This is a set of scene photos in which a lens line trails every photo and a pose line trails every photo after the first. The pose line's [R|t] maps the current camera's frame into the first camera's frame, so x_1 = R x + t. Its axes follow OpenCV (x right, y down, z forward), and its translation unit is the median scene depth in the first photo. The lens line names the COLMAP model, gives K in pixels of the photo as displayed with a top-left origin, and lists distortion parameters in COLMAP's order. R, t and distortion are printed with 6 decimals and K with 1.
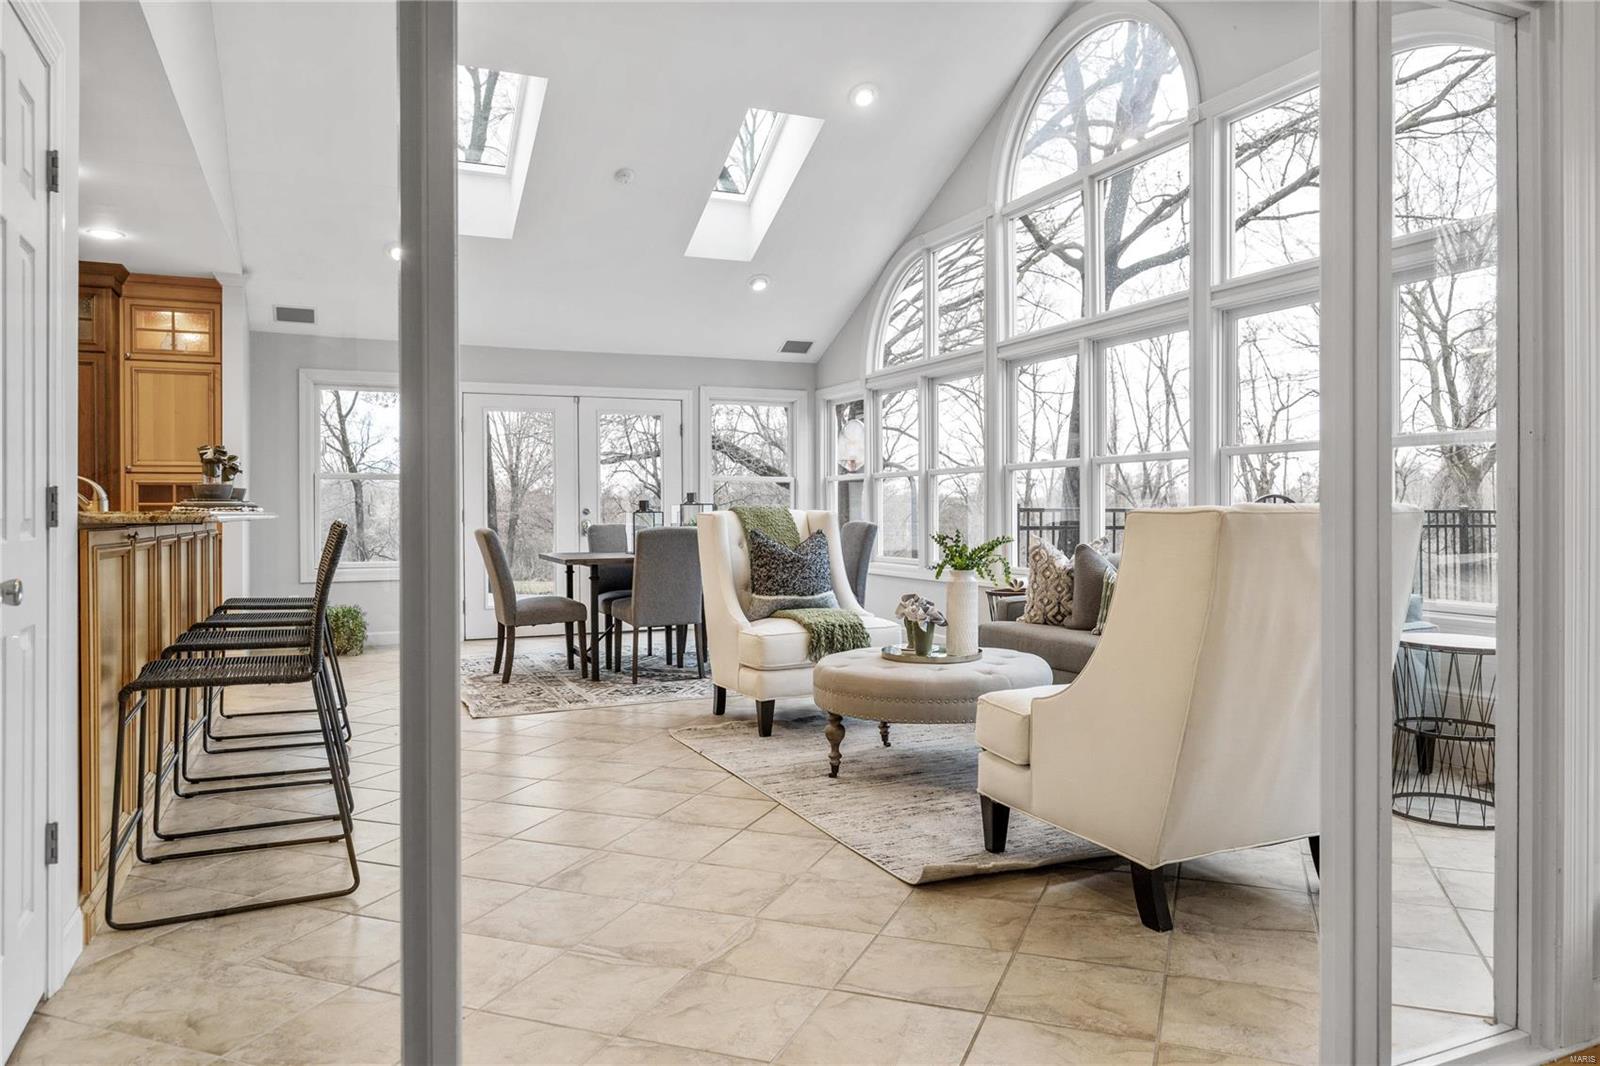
lens RADIAL K [[1077.7, 0, 807.2], [0, 1077.7, 518.0], [0, 0, 1]] dist [-0.003117, -0.002617]
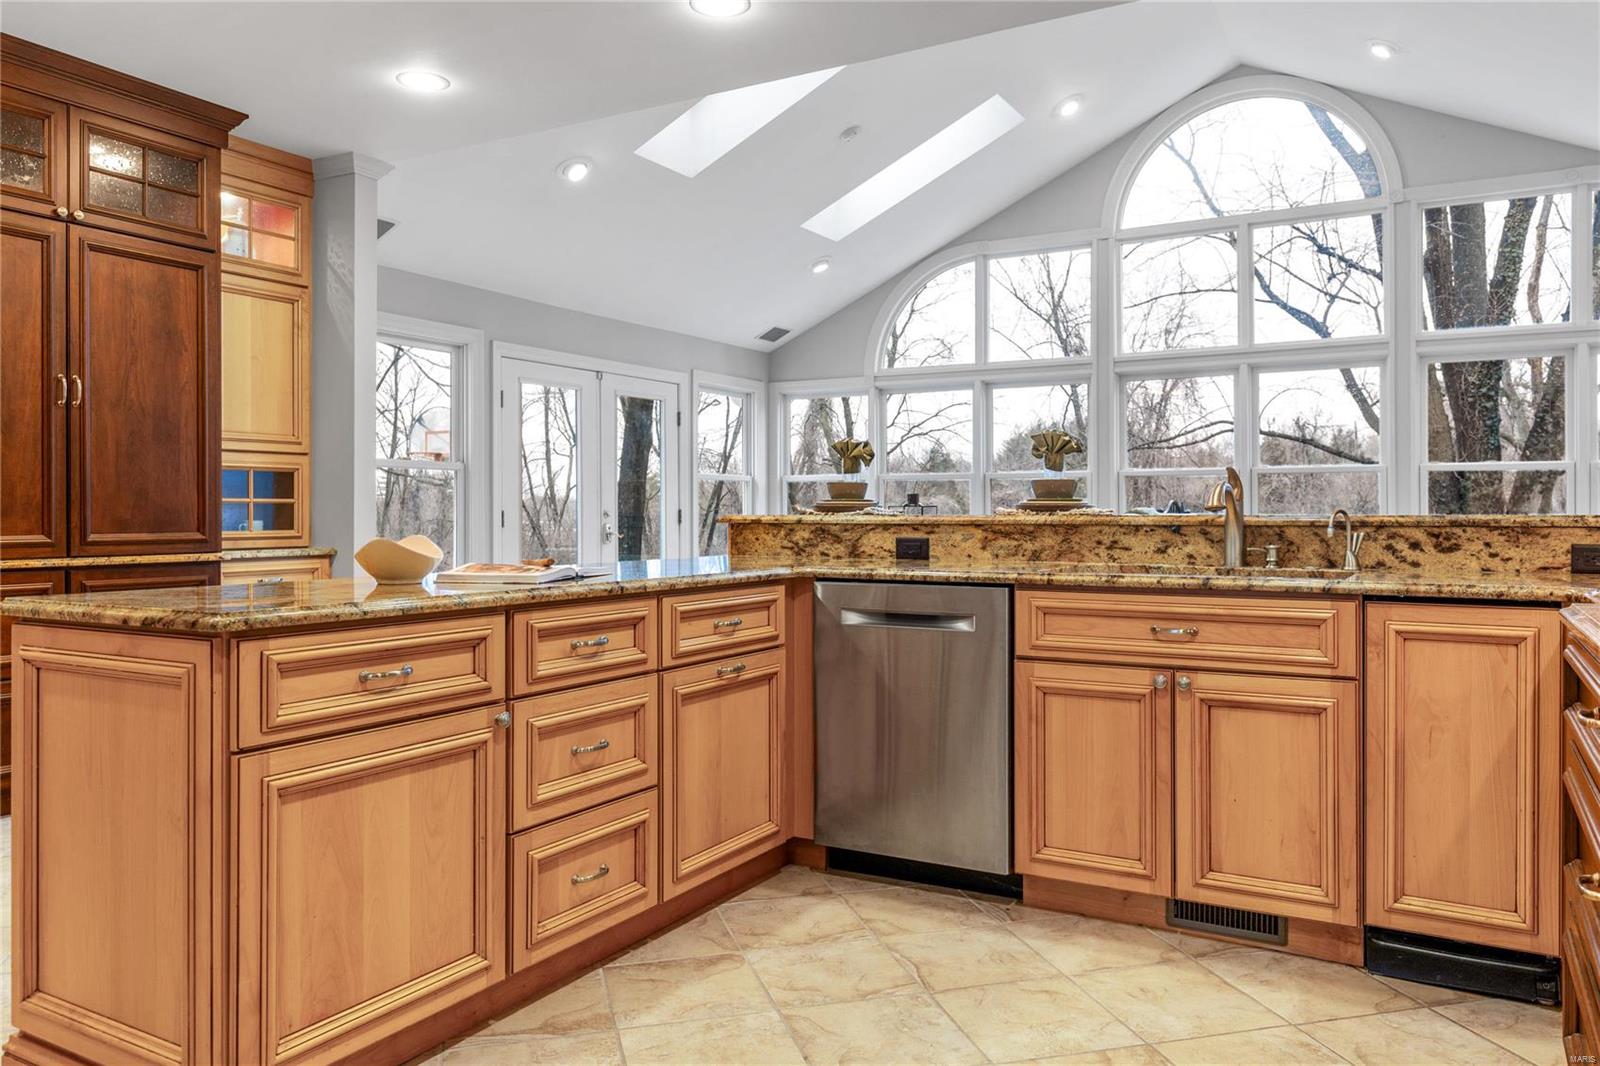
lens RADIAL K [[1141.1, 0, 800.0], [0, 1141.1, 509.2], [0, 0, 1]] dist [0.000319, -0.001246]
pose [[0.807959, 0.005190, 0.589216, -0.750447], [0.000321, 0.999957, -0.009248, -0.001151], [-0.589239, 0.007661, 0.807923, 0.268863]]
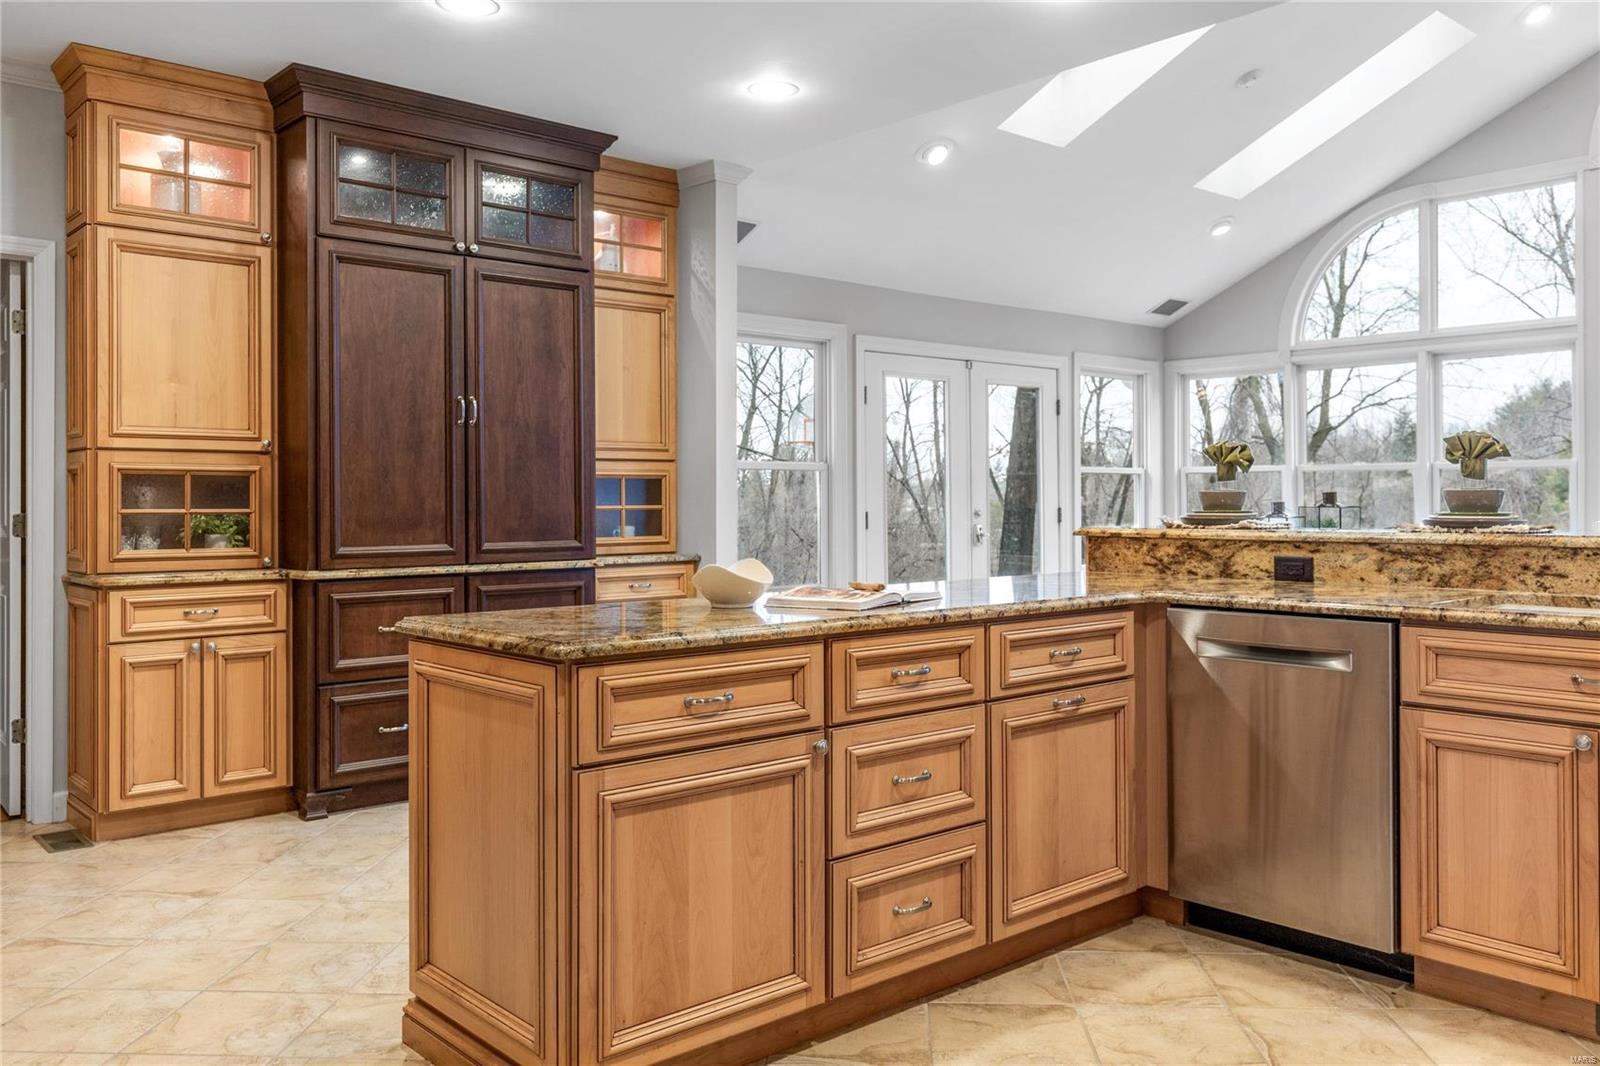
lens RADIAL K [[1267.2, 0, 801.7], [0, 1267.2, 492.8], [0, 0, 1]] dist [0.003491, -0.001692]
pose [[0.953775, 0.000780, 0.300521, -0.743350], [0.002678, 0.999935, -0.011092, -0.012985], [-0.300510, 0.011384, 0.953711, 0.234684]]
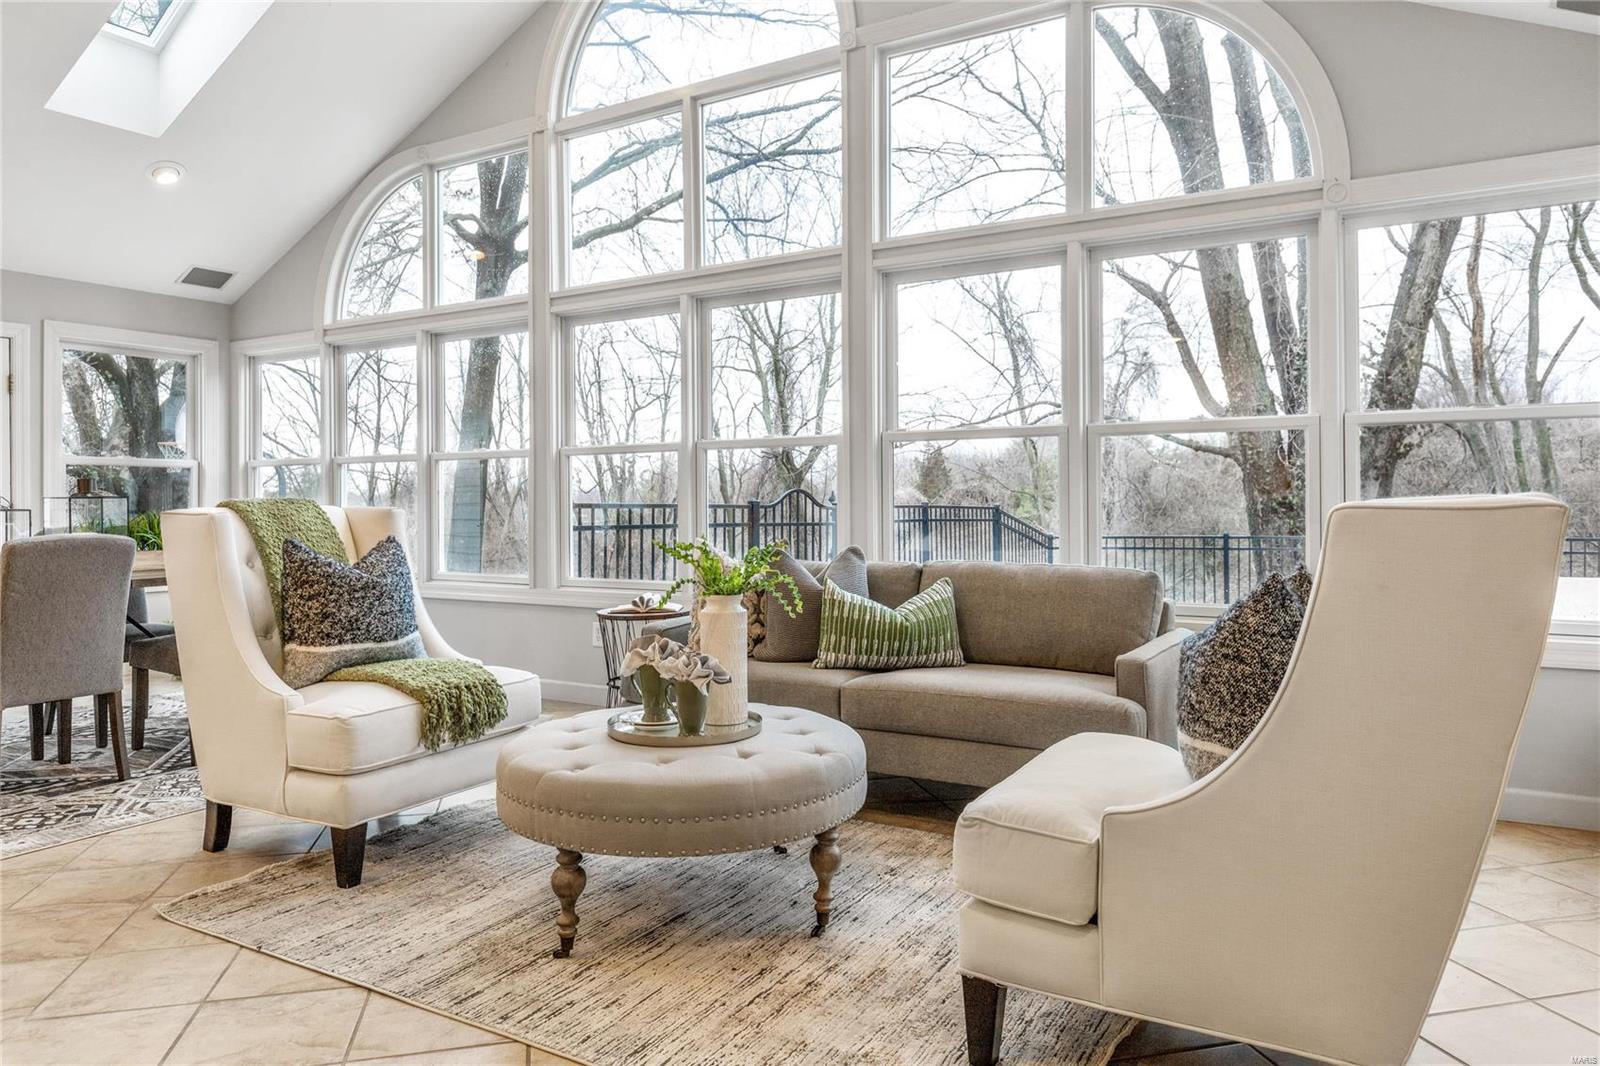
lens RADIAL K [[1082.0, 0, 803.6], [0, 1082.0, 501.2], [0, 0, 1]] dist [-0.003642, 0.000337]
pose [[0.825240, 0.001007, 0.564782, -0.116868], [0.005845, 0.999930, -0.010324, -0.001649], [-0.564753, 0.011821, 0.825176, 0.249596]]
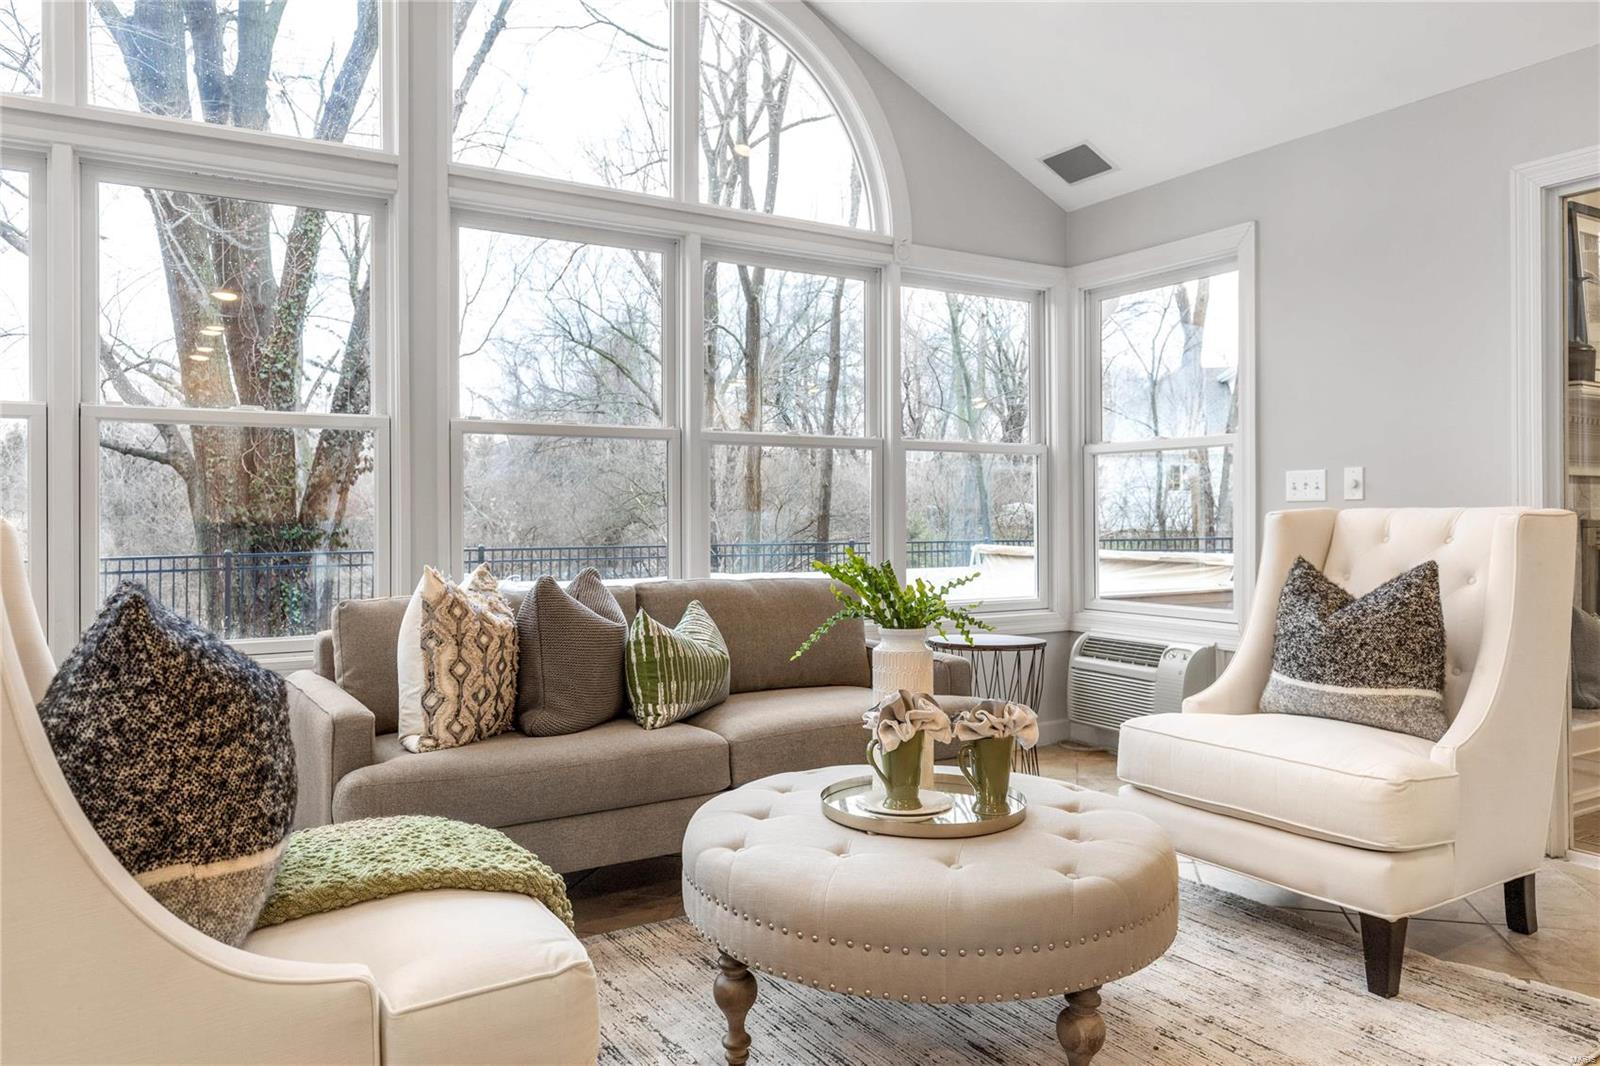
lens RADIAL K [[1112.3, 0, 806.7], [0, 1112.3, 509.3], [0, 0, 1]] dist [-0.003591, -0.004600]
pose [[-0.127451, 0.009281, 0.991801, -0.229258], [0.009198, 0.999924, -0.008175, -0.003059], [-0.991802, 0.008081, -0.127526, 0.667815]]
